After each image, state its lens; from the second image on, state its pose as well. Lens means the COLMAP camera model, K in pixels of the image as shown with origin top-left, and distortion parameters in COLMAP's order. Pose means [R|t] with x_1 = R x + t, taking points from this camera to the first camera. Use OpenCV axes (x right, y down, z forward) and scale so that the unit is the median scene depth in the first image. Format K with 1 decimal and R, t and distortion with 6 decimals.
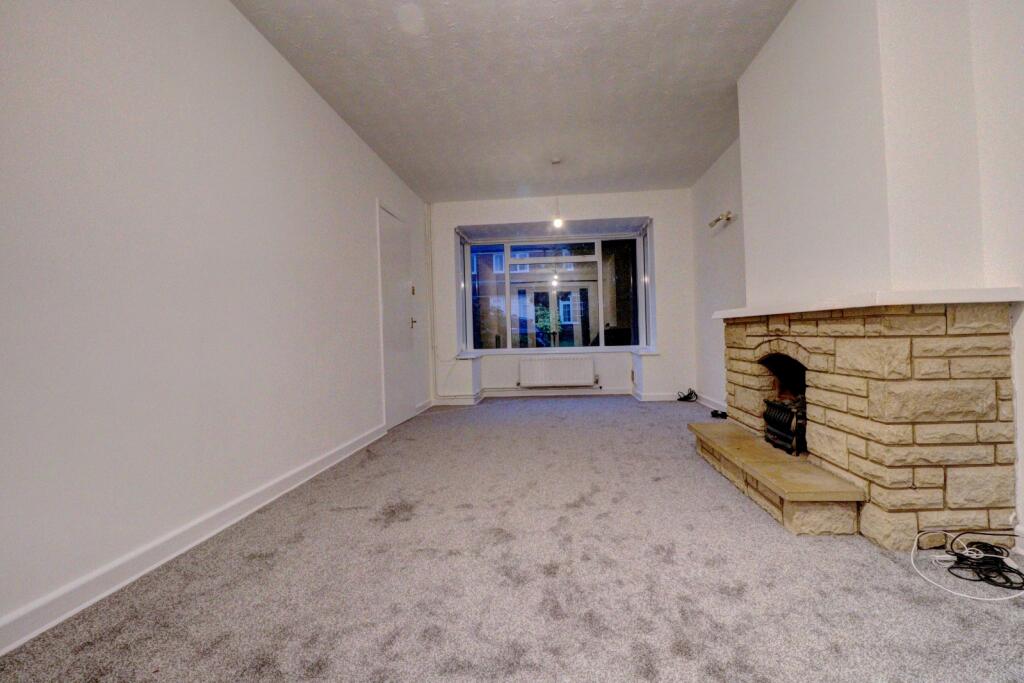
lens RADIAL K [[476.7, 0, 517.0], [0, 476.7, 334.7], [0, 0, 1]] dist [0.001637, -0.012800]
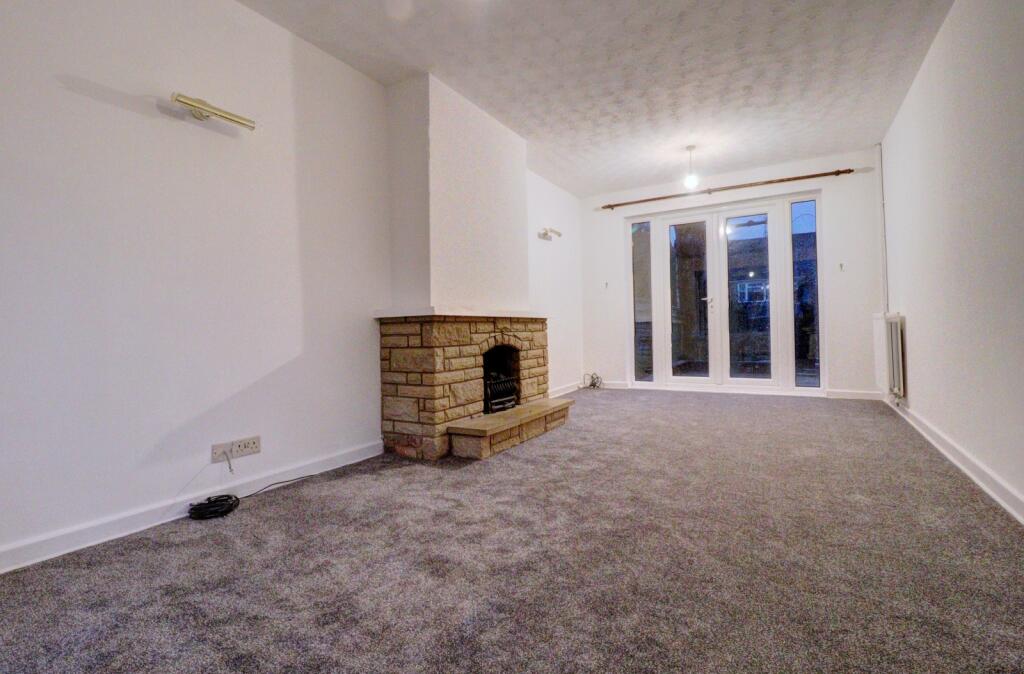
lens RADIAL K [[484.2, 0, 508.2], [0, 484.2, 328.1], [0, 0, 1]] dist [0.004387, -0.015775]
pose [[-0.896530, 0.051913, 0.439931, -0.124668], [0.050601, 0.998610, -0.014719, 0.014272], [-0.440084, 0.009065, -0.897911, 2.446181]]
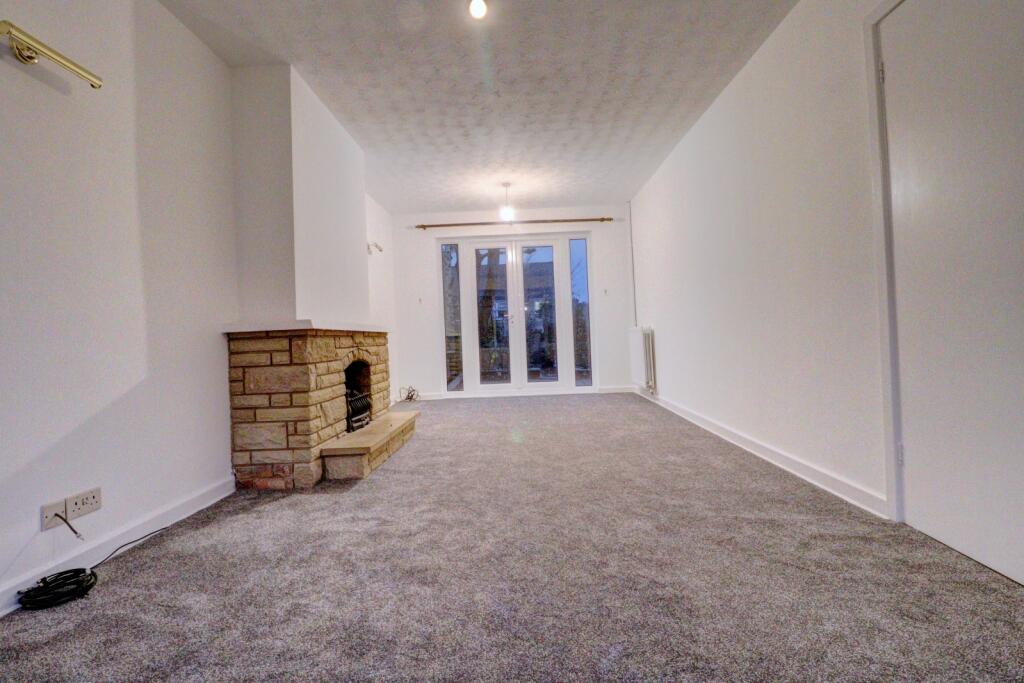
lens RADIAL K [[476.7, 0, 517.0], [0, 476.7, 334.7], [0, 0, 1]] dist [0.001637, -0.012800]
pose [[-0.995234, 0.069635, -0.068273, 0.184367], [0.069939, 0.997549, -0.002073, 0.003563], [0.067961, -0.006838, -0.997665, 2.572607]]
